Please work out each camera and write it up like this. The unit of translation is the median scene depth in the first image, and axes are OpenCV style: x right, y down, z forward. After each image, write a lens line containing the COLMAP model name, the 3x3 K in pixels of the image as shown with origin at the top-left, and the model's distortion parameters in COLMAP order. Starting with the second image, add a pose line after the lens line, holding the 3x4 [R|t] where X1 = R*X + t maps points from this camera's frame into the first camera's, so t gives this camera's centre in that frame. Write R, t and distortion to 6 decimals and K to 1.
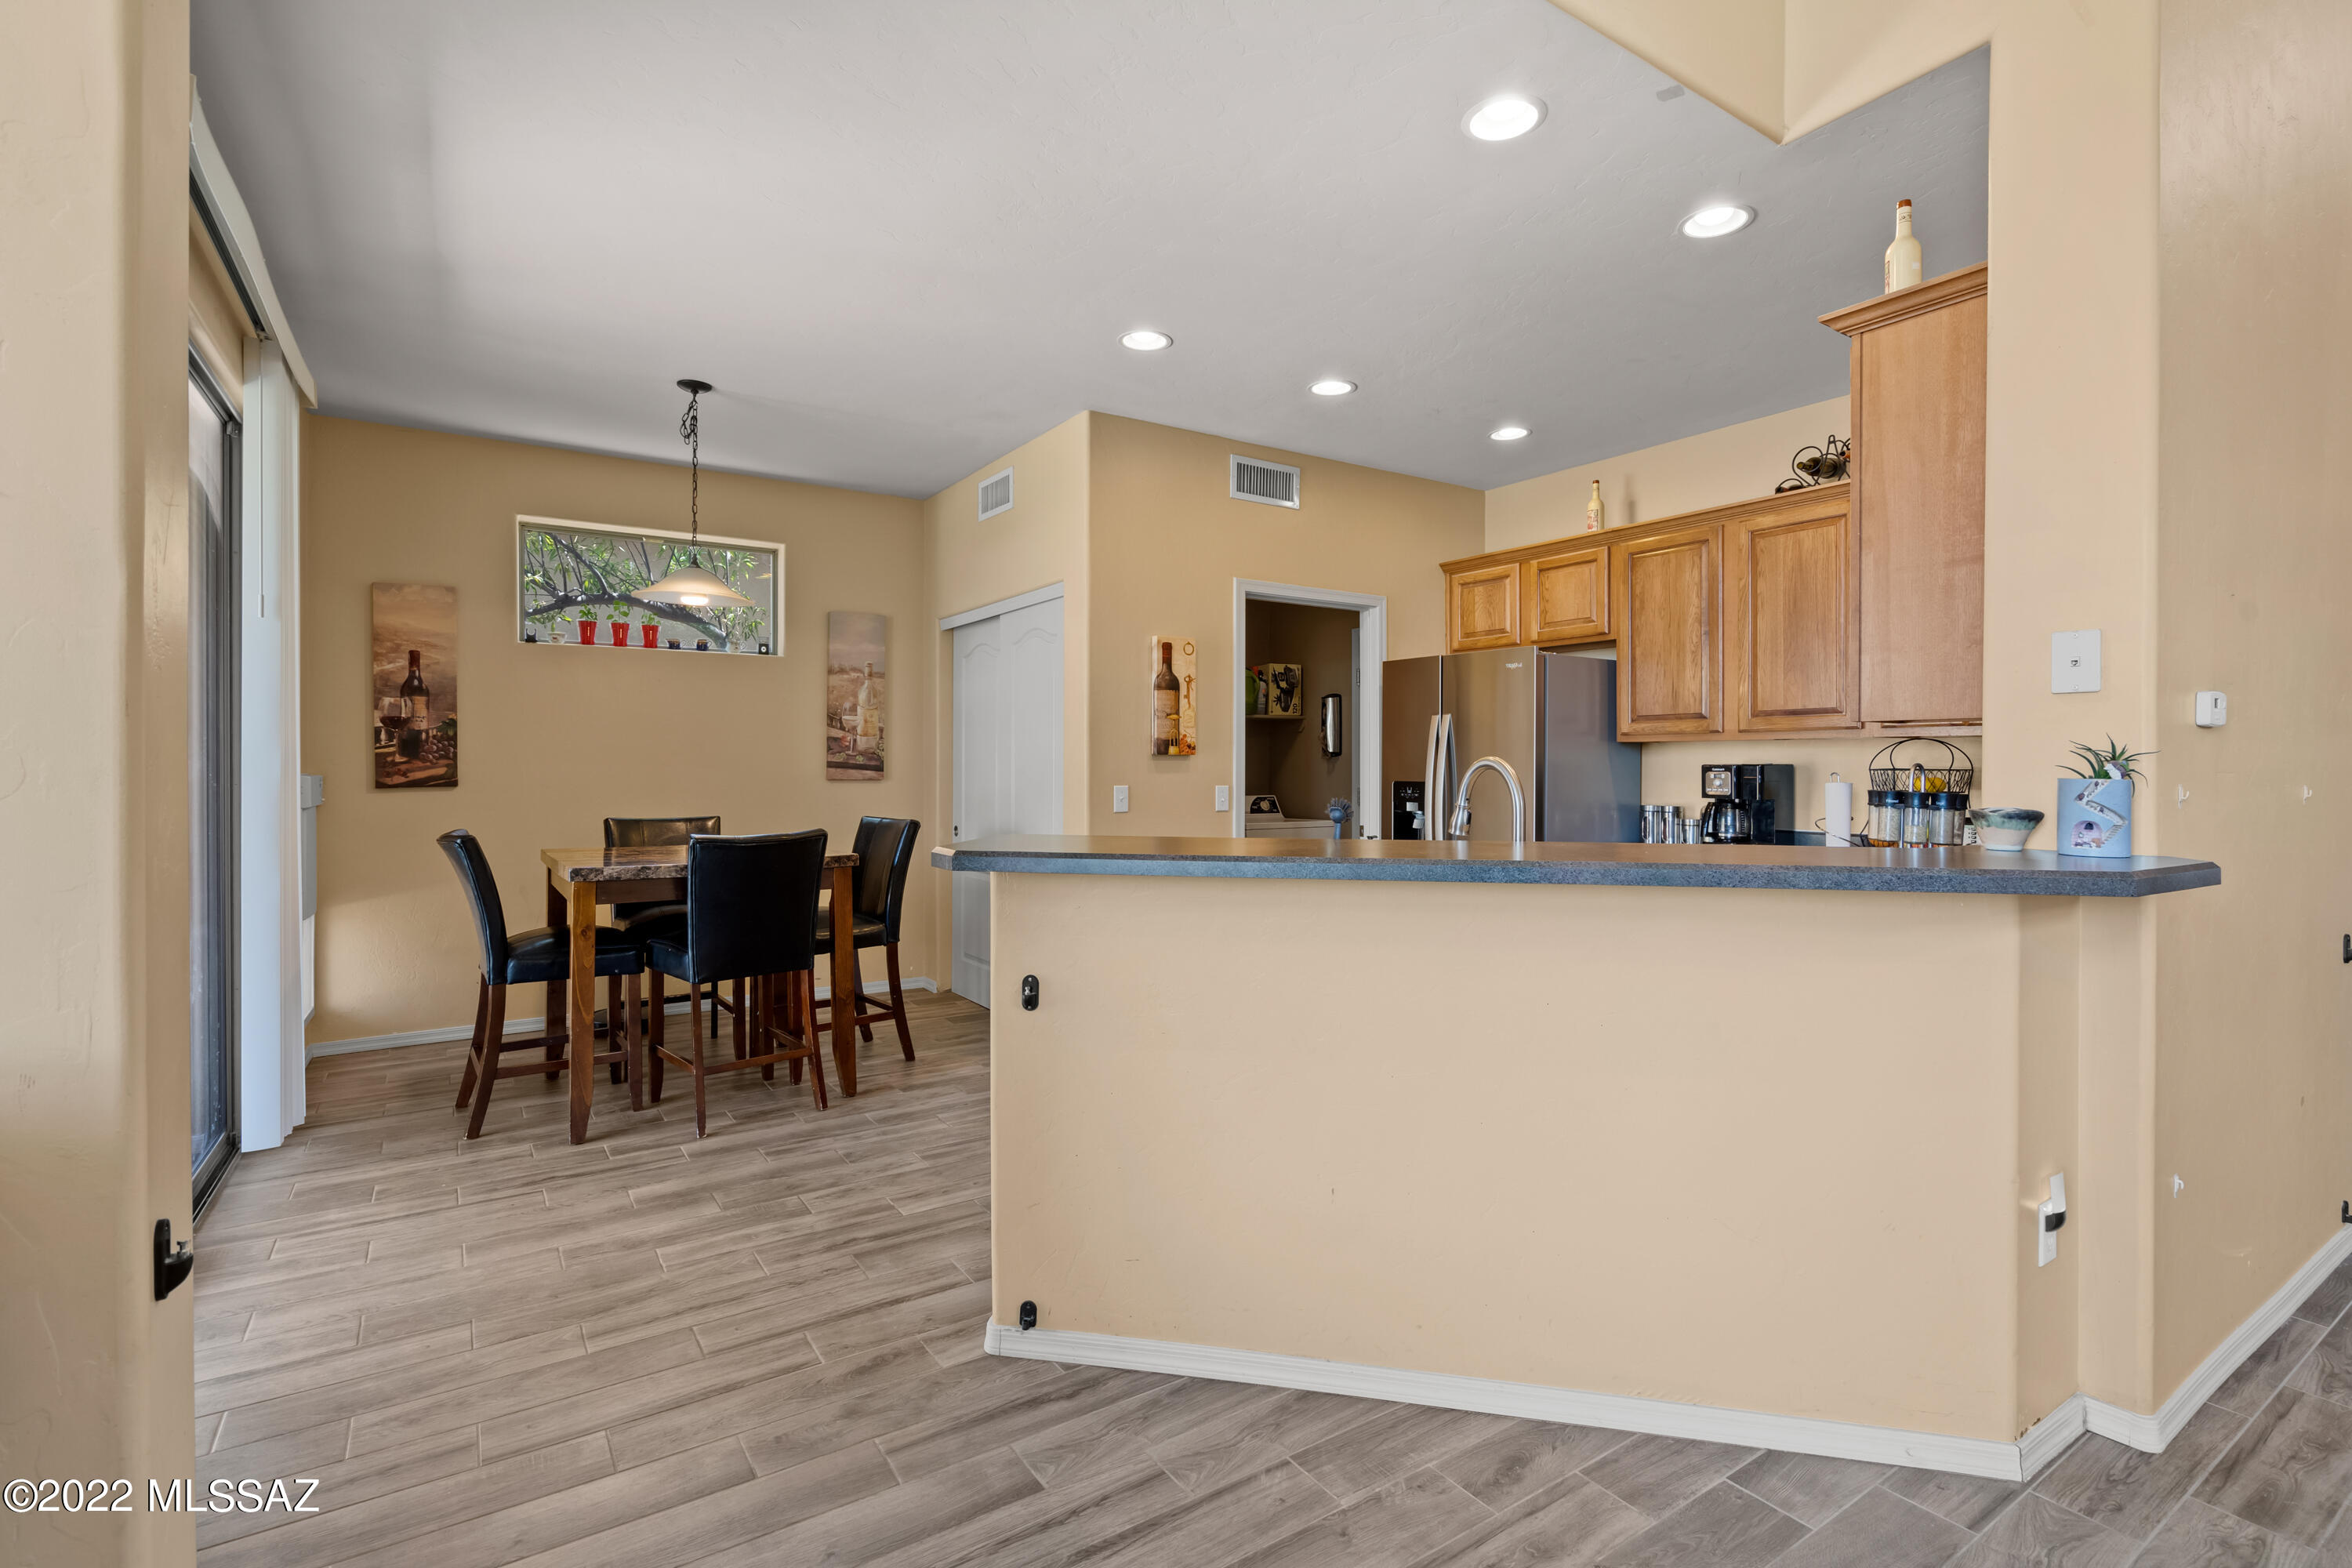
lens RADIAL K [[1085.0, 0, 1160.6], [0, 1085.0, 779.9], [0, 0, 1]] dist [-0.001893, 0.000651]
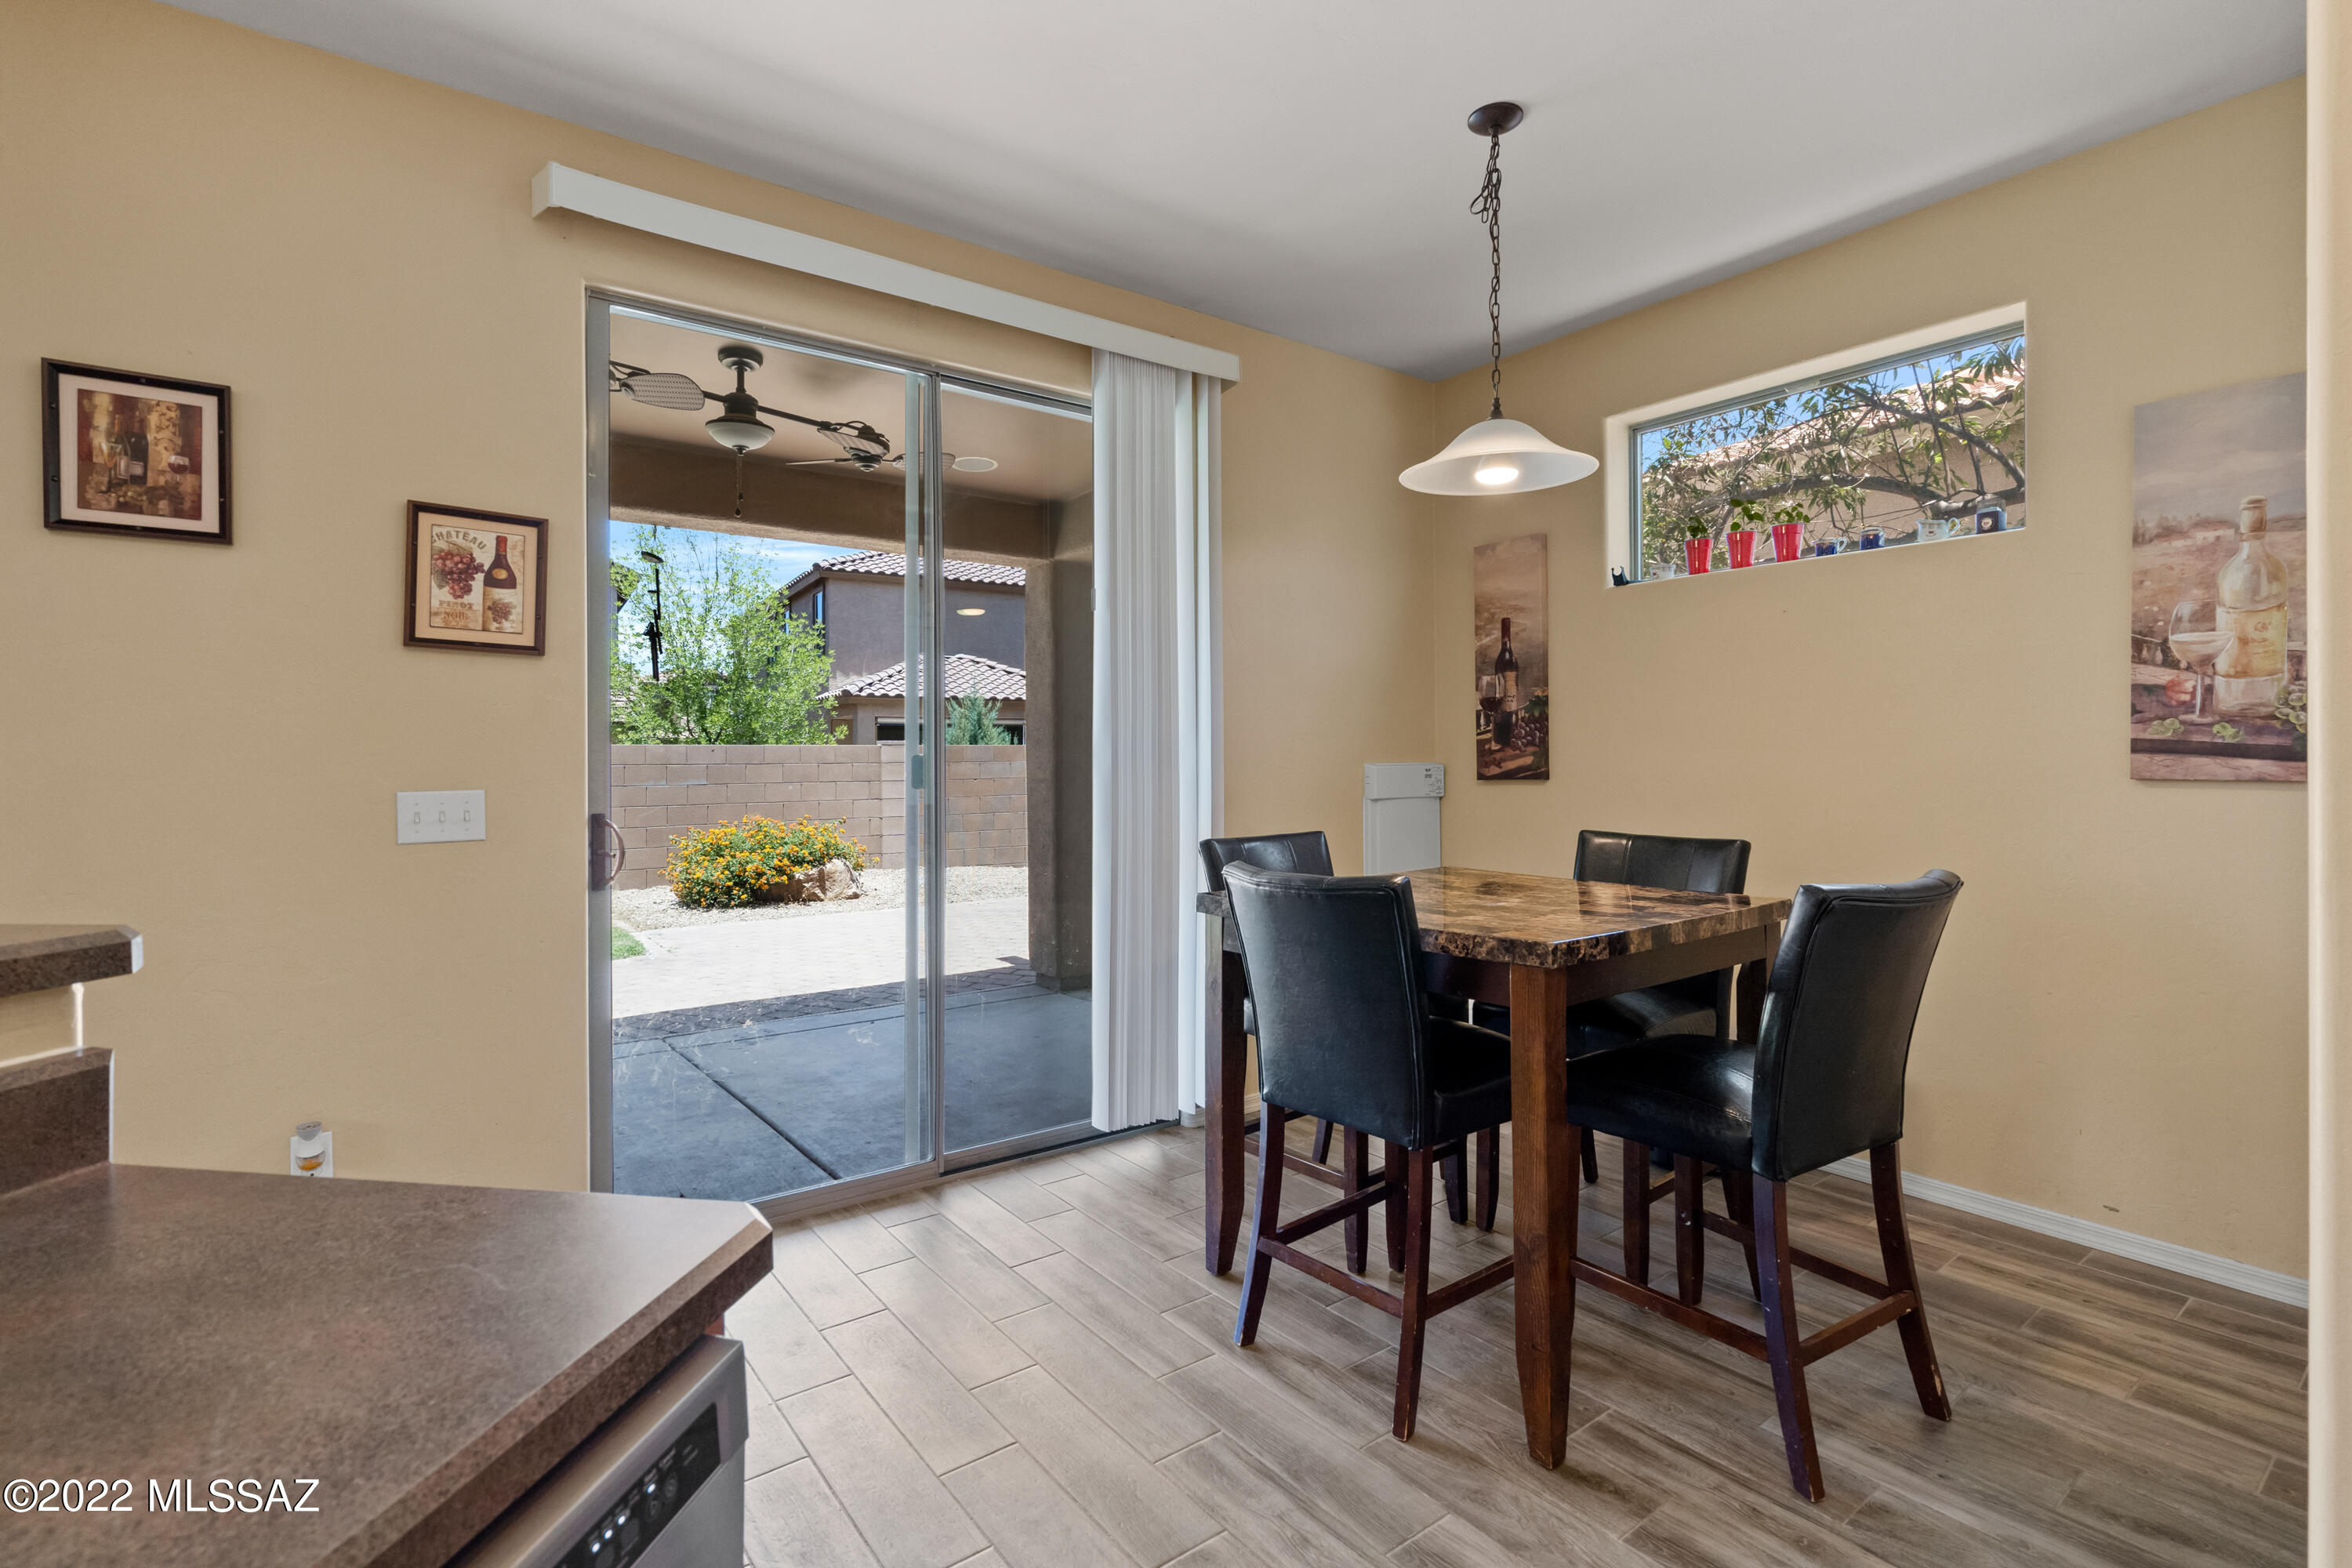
lens RADIAL K [[1085.0, 0, 1173.9], [0, 1085.0, 762.5], [0, 0, 1]] dist [-0.001893, 0.000651]
pose [[0.068925, 0.004307, -0.997613, 0.138953], [-0.004905, 0.999980, 0.003978, -0.008568], [0.997610, 0.004619, 0.068944, 0.679375]]
